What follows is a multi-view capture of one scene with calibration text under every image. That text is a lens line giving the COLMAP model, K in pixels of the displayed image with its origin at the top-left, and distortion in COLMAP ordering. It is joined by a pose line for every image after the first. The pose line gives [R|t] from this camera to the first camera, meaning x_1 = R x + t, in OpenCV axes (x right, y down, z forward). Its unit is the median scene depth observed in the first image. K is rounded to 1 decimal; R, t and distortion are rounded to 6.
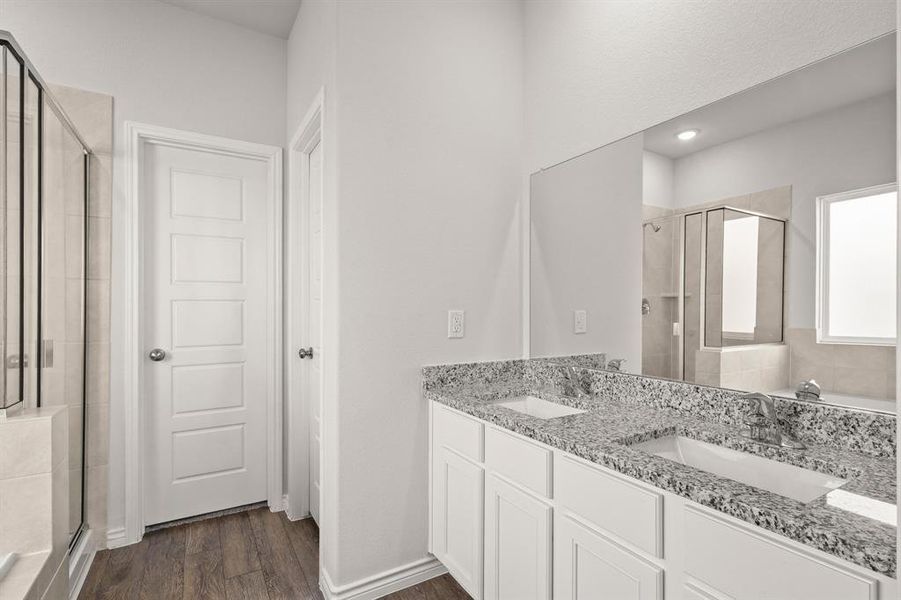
lens RADIAL K [[422.4, 0, 451.9], [0, 422.4, 303.2], [0, 0, 1]] dist [0.001648, 0.000694]
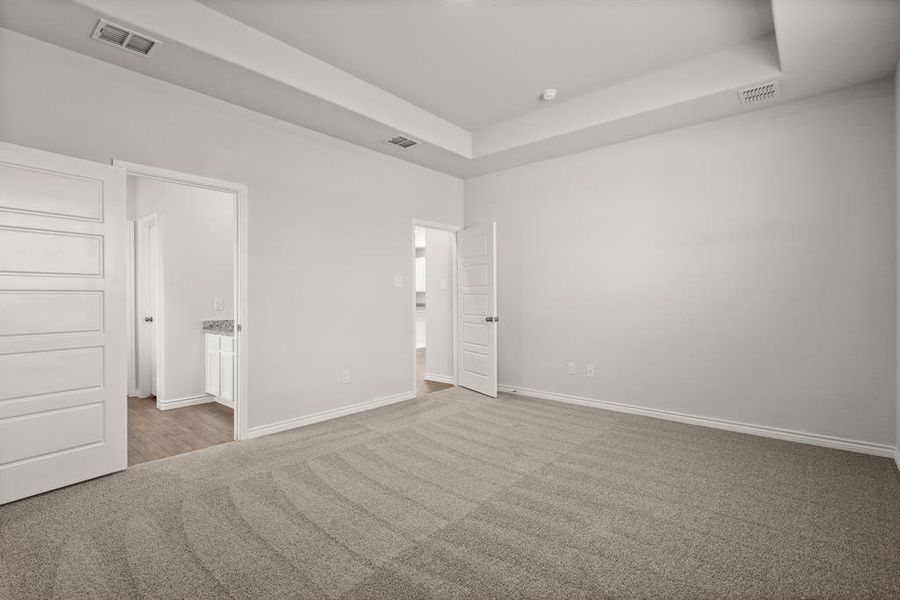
lens RADIAL K [[422.0, 0, 445.7], [0, 422.0, 301.0], [0, 0, 1]] dist [0.001648, 0.000694]
pose [[0.954802, -0.005802, 0.297187, 0.479483], [0.002303, 0.999924, 0.012123, 0.002182], [-0.297235, -0.010891, 0.954742, -1.562554]]
